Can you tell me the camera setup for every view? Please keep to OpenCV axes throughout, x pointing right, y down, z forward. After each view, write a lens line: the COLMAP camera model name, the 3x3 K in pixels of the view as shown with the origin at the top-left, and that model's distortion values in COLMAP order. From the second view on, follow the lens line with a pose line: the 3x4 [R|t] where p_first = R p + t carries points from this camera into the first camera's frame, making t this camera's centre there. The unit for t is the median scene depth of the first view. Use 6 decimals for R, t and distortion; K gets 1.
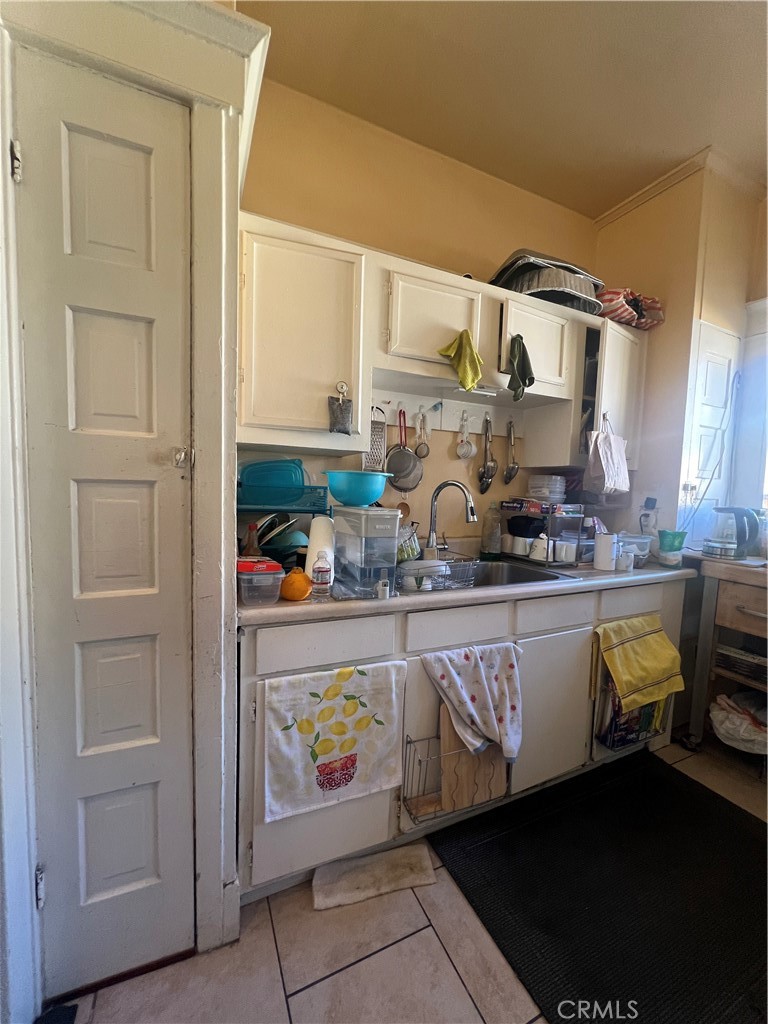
lens RADIAL K [[408.2, 0, 380.9], [0, 408.2, 514.9], [0, 0, 1]] dist [-0.000383, 0.000103]
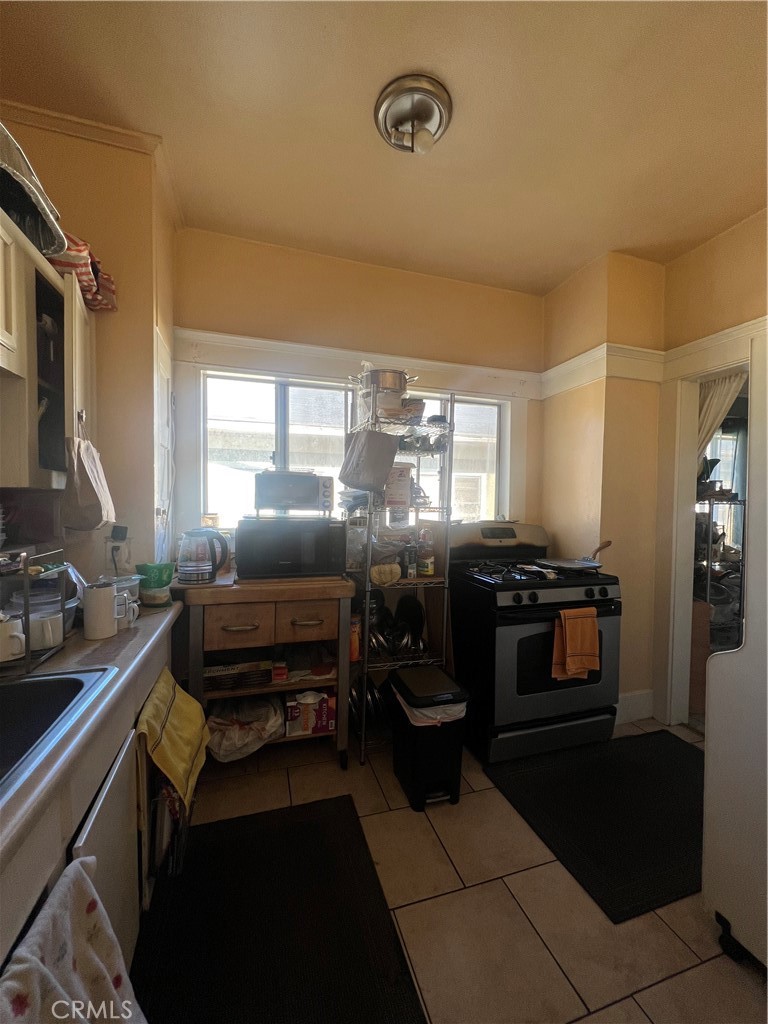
lens RADIAL K [[408.2, 0, 383.8], [0, 408.2, 512.5], [0, 0, 1]] dist [-0.000383, 0.000103]
pose [[0.117092, -0.057186, 0.991473, -0.081498], [0.057580, 0.997052, 0.050708, -0.087357], [-0.991450, 0.051151, 0.120040, 0.425691]]
